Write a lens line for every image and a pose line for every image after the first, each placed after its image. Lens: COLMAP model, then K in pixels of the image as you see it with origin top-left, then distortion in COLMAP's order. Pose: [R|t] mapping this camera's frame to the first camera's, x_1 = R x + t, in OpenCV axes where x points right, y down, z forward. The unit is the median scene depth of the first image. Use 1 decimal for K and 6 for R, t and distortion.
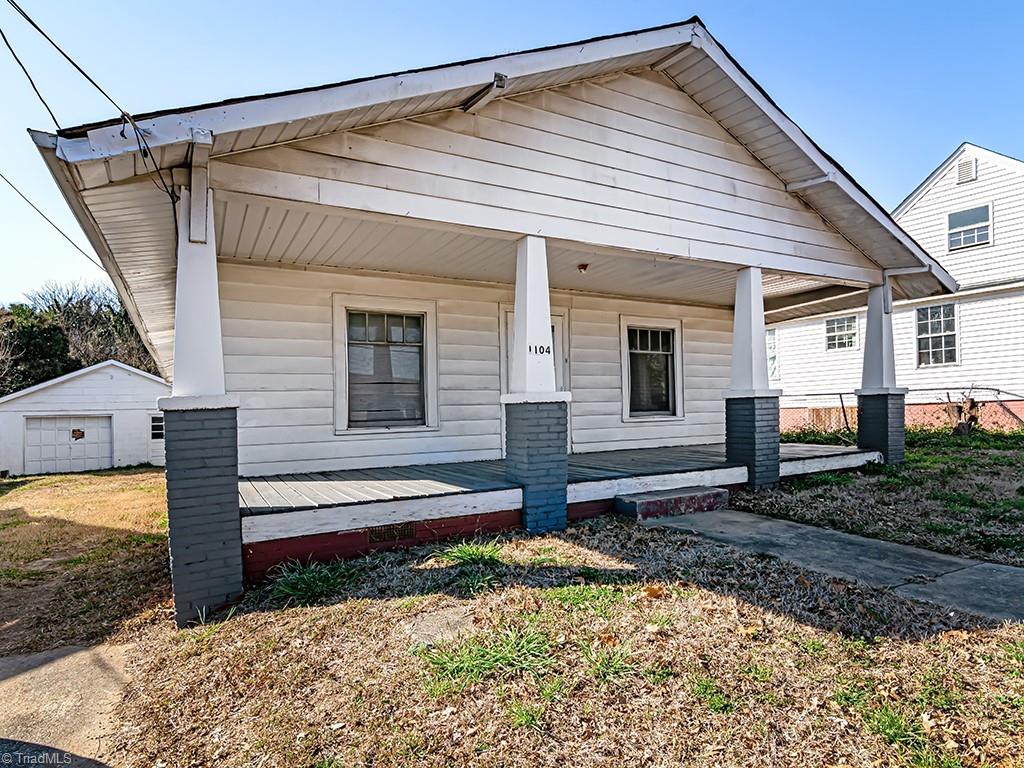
lens RADIAL K [[572.0, 0, 503.6], [0, 572.0, 386.5], [0, 0, 1]] dist [-0.001678, 0.000884]
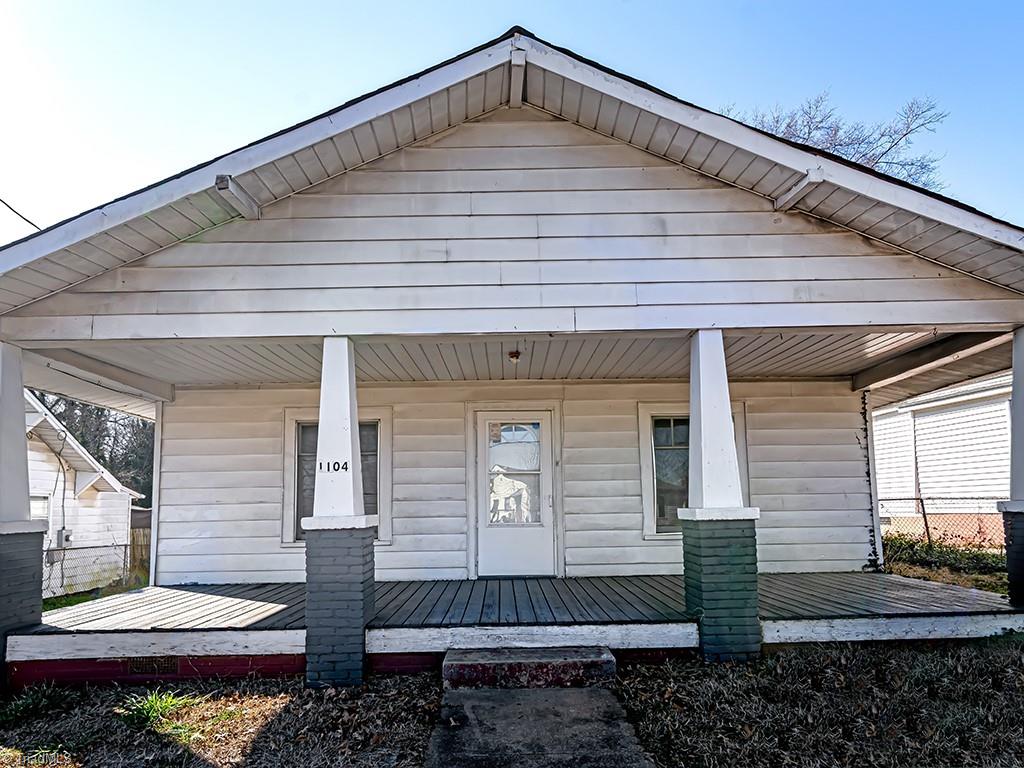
lens RADIAL K [[572.0, 0, 506.8], [0, 572.0, 434.7], [0, 0, 1]] dist [-0.001678, 0.000884]
pose [[0.880941, -0.045943, -0.470991, 0.665894], [0.015195, 0.997509, -0.068881, -0.046492], [0.472983, 0.053524, 0.879444, 0.347875]]
